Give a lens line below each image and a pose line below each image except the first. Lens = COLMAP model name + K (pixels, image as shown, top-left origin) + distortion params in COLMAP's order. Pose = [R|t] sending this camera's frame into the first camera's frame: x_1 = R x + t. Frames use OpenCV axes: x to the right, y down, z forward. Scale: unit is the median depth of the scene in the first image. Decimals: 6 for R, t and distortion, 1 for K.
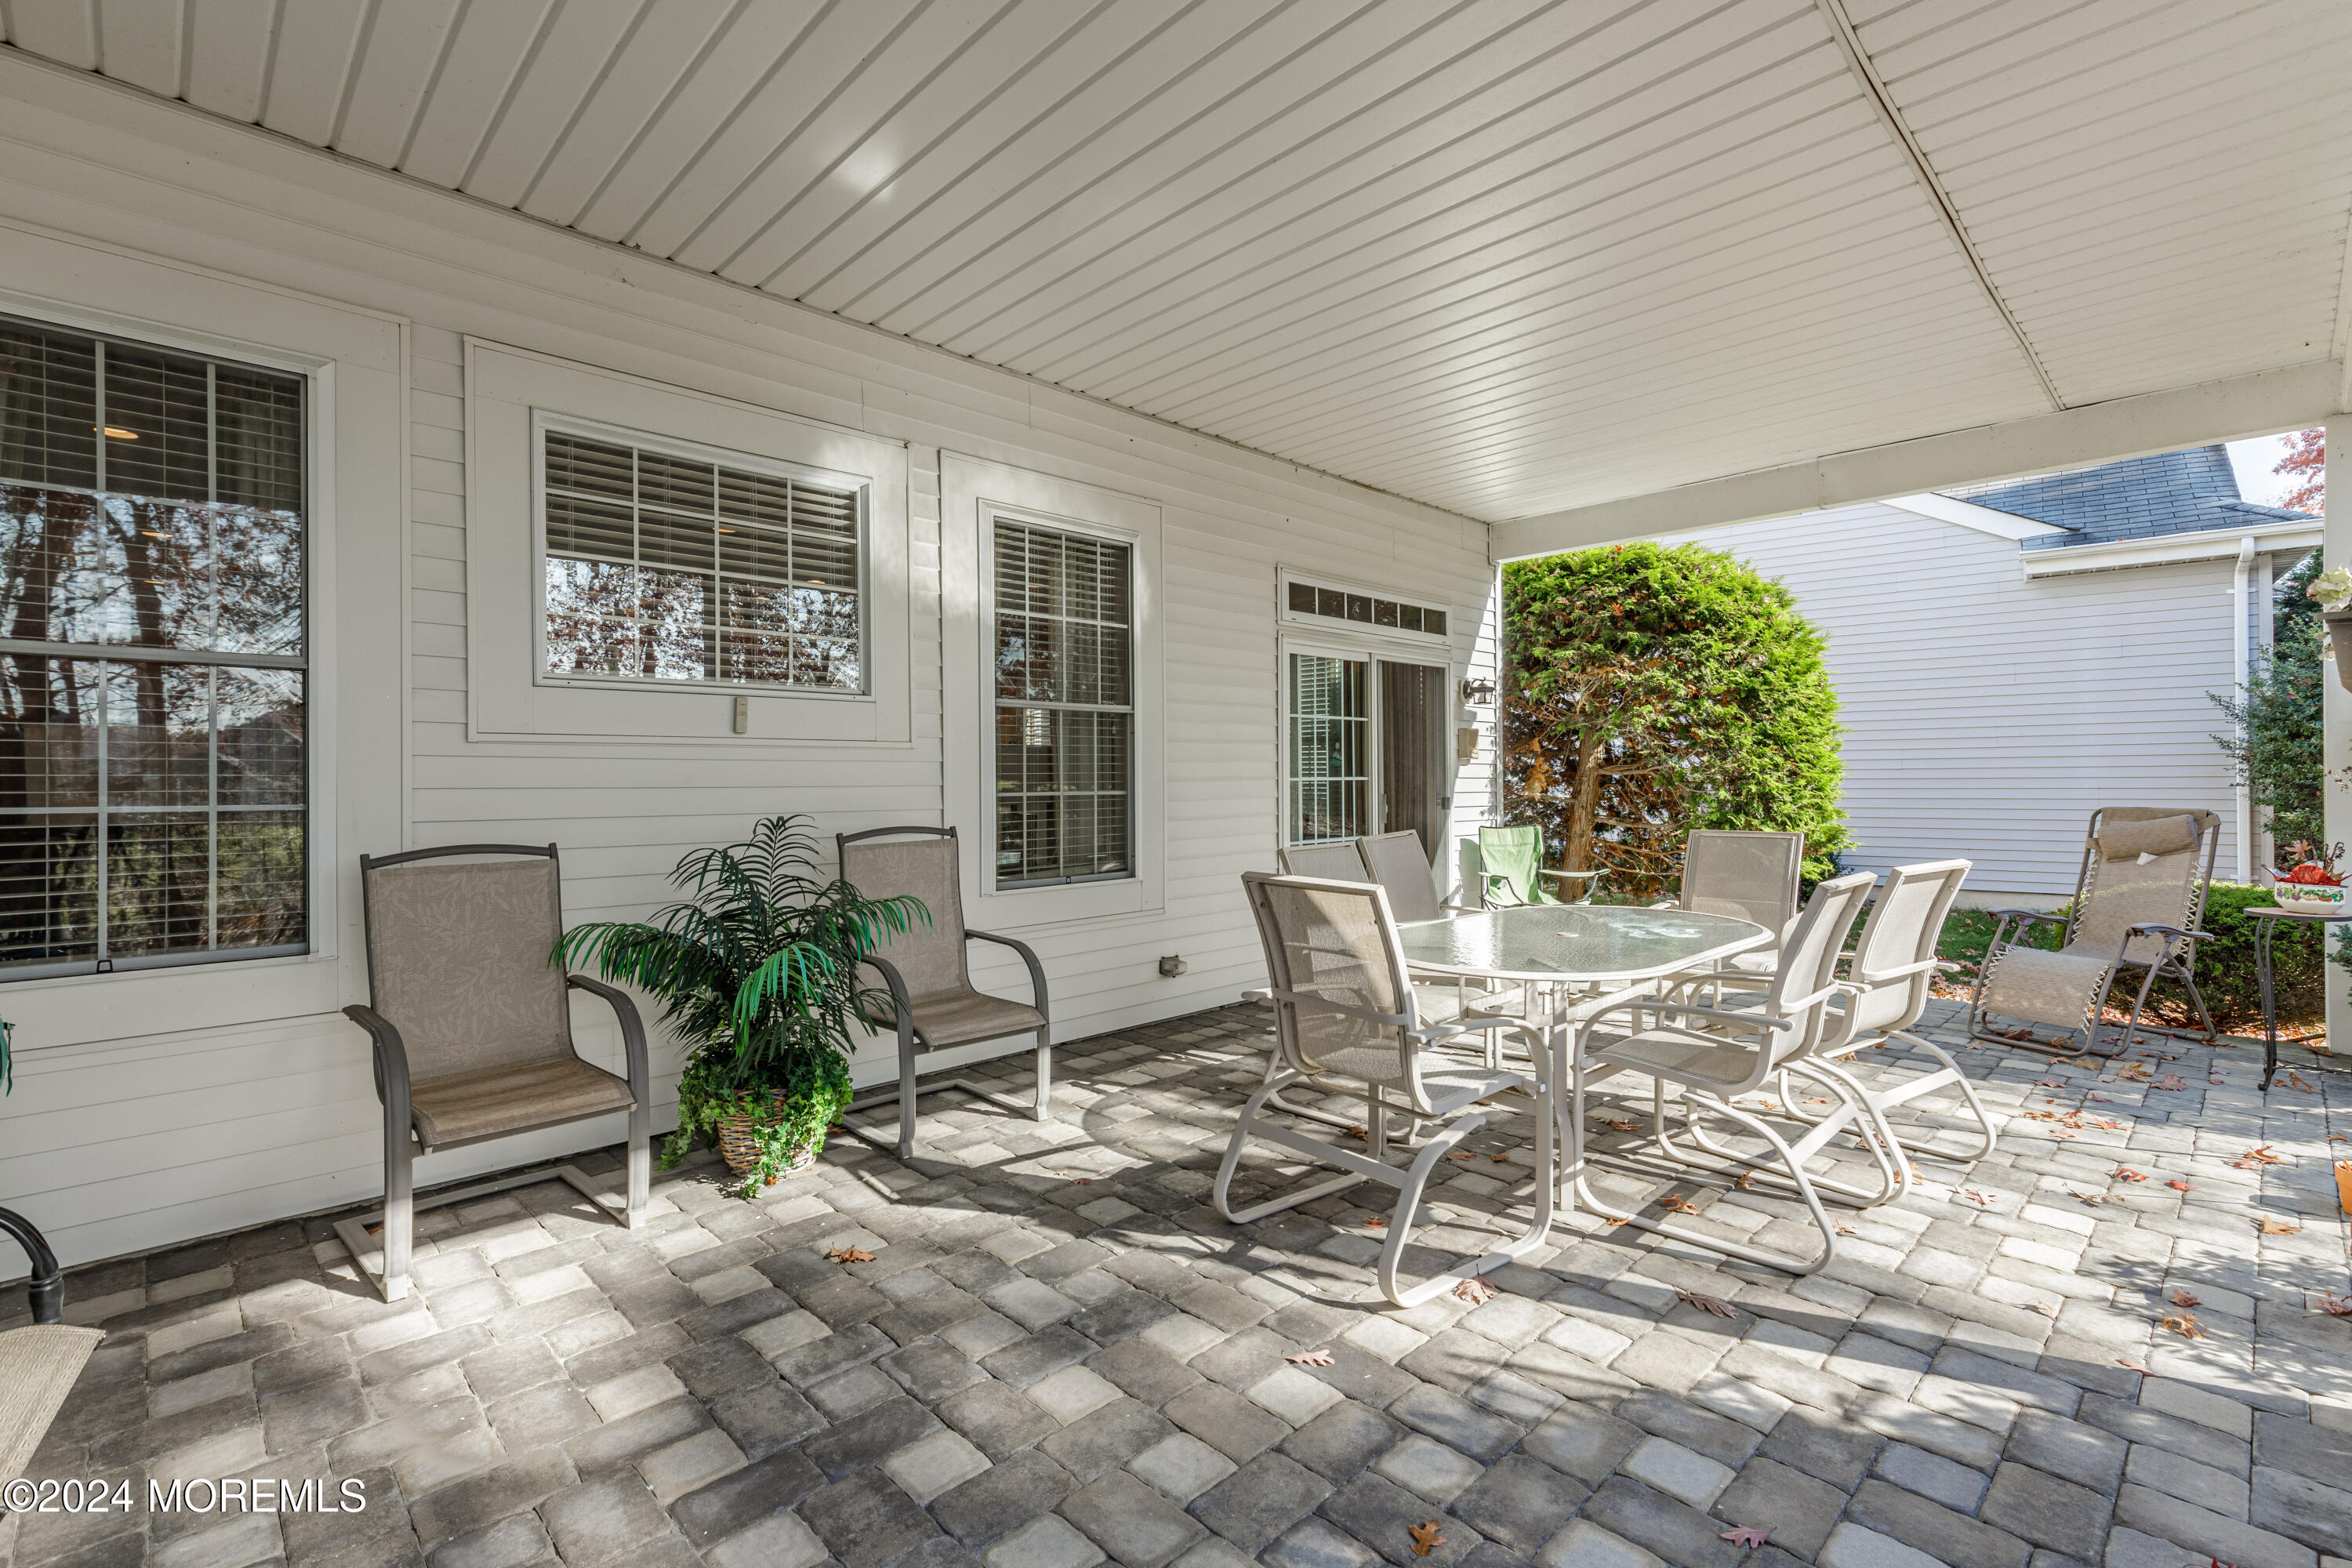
lens RADIAL K [[1067.1, 0, 1175.7], [0, 1067.1, 779.9], [0, 0, 1]] dist [0.000442, 0.000157]
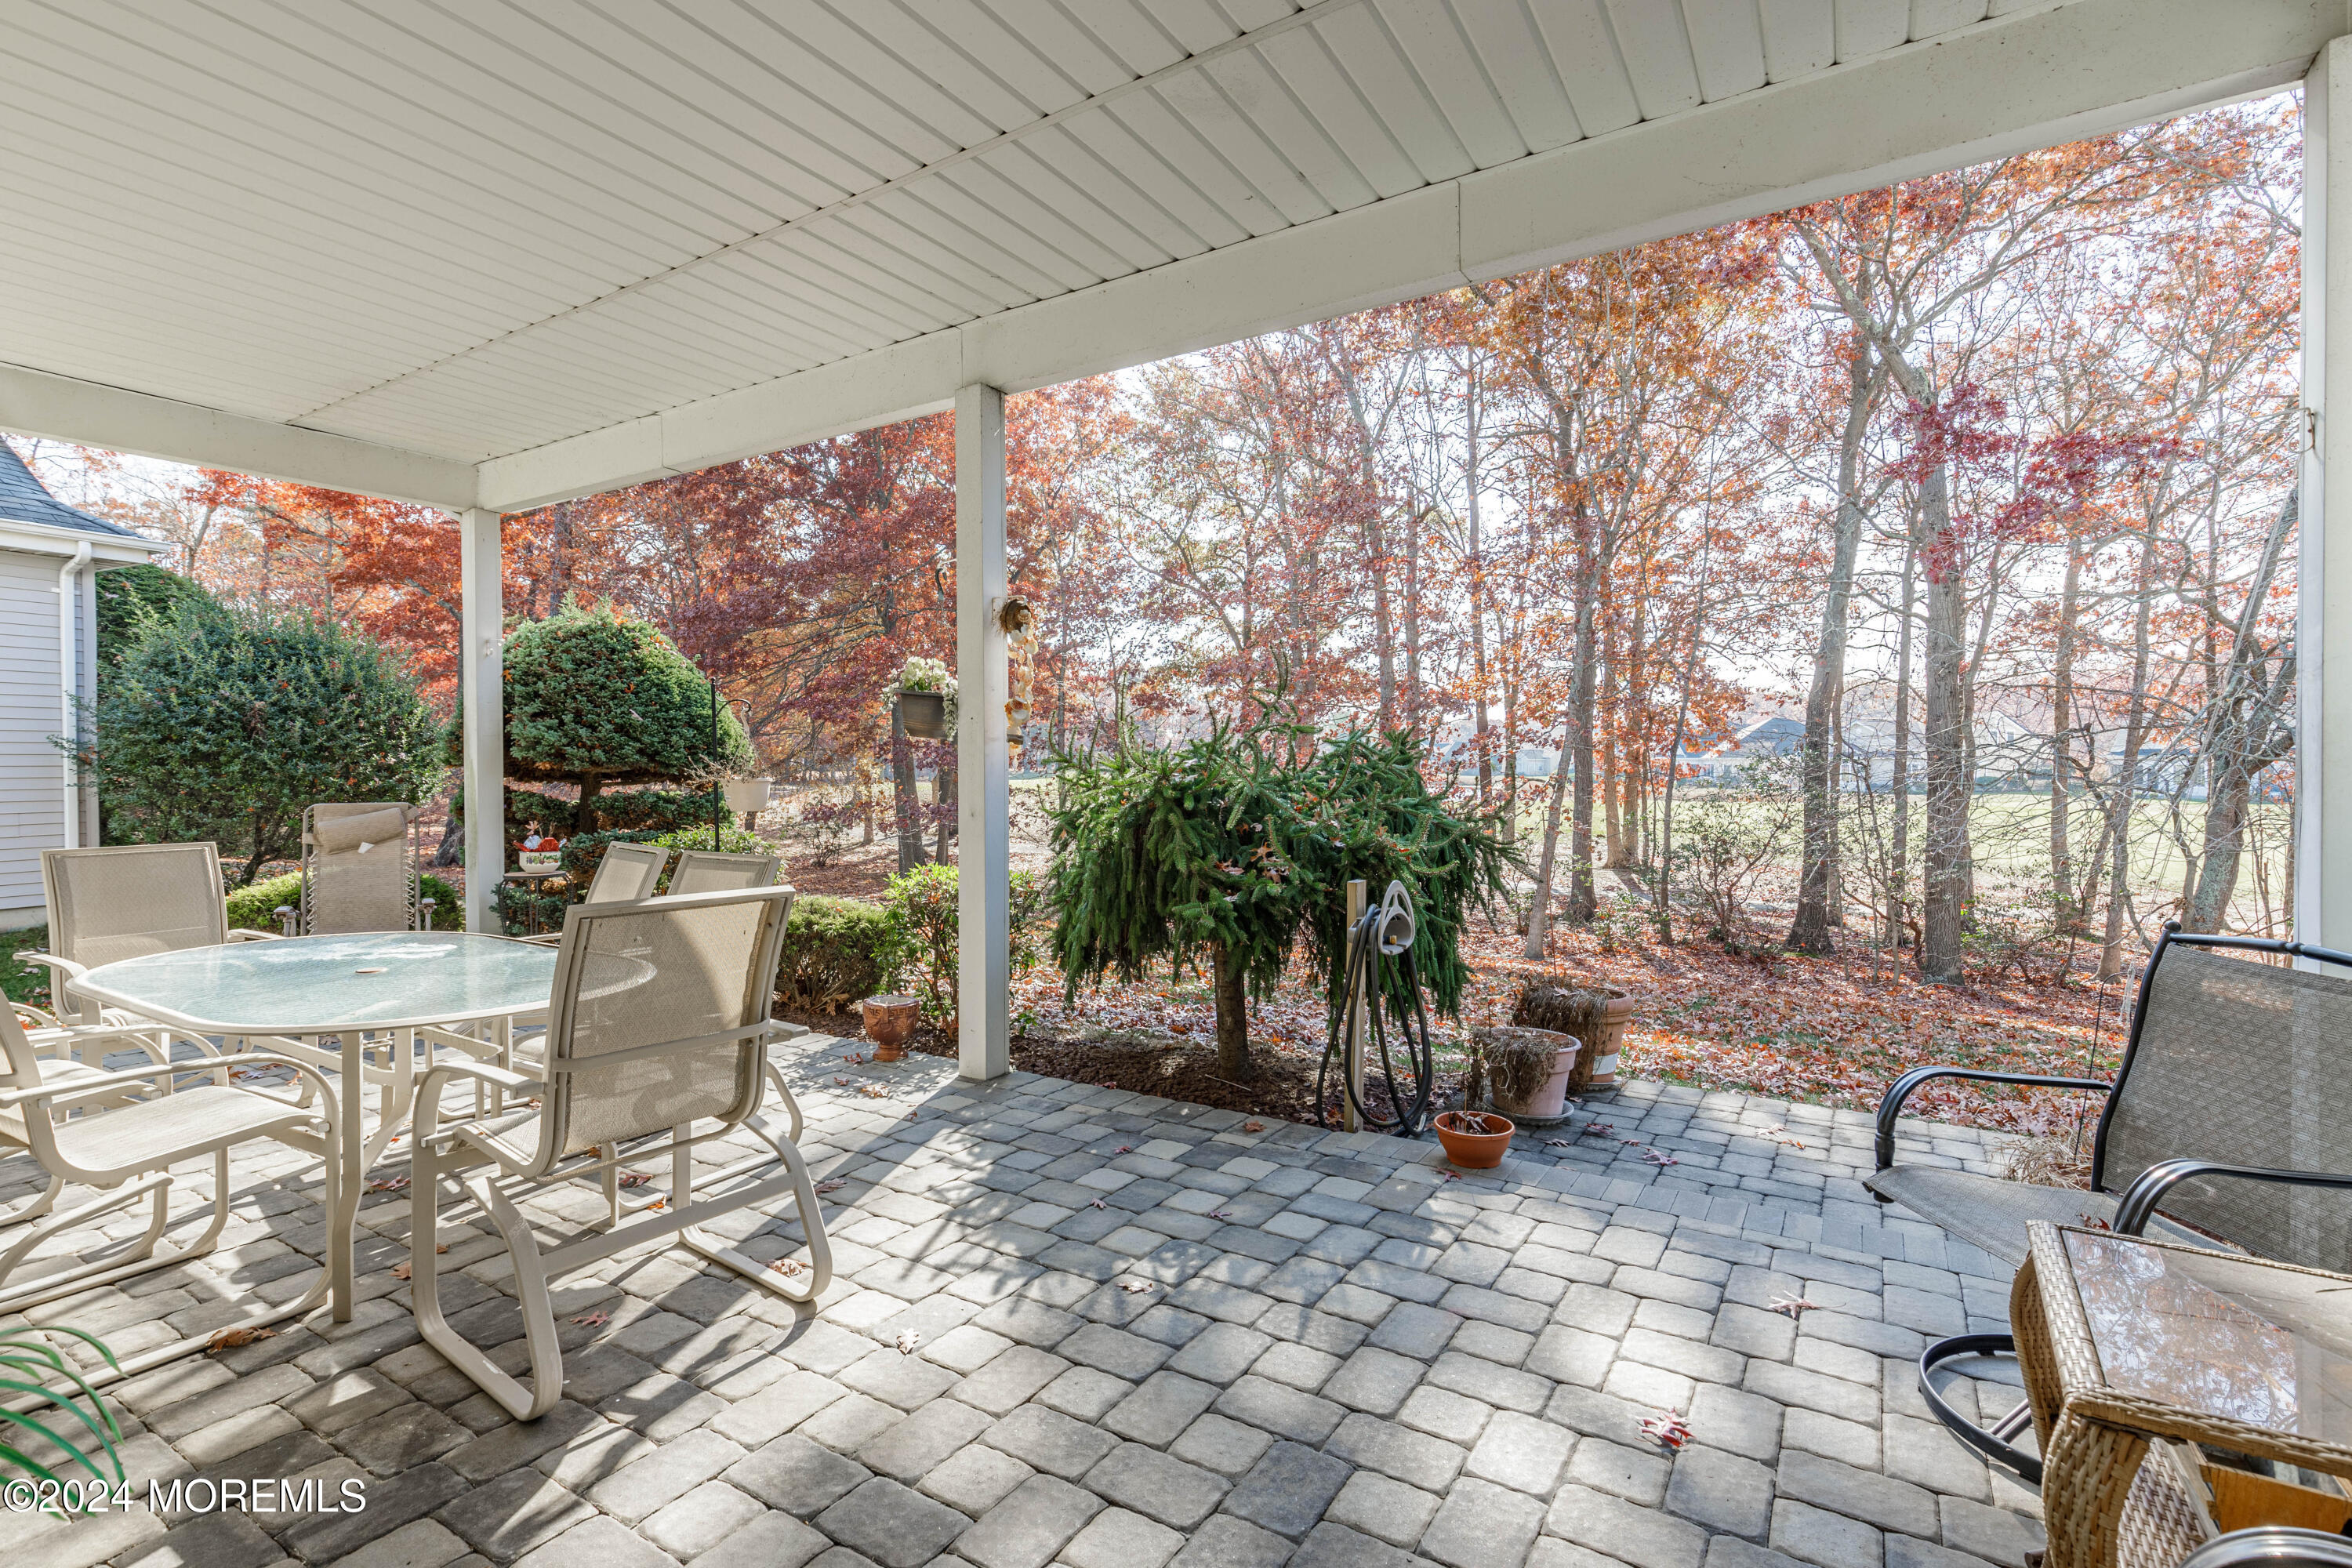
lens RADIAL K [[1067.1, 0, 1182.6], [0, 1067.1, 794.5], [0, 0, 1]] dist [0.000442, 0.000157]
pose [[-0.237838, -0.014065, 0.971203, -0.734521], [0.009732, 0.999810, 0.016863, 0.012384], [-0.971256, 0.013462, -0.237656, 0.802708]]
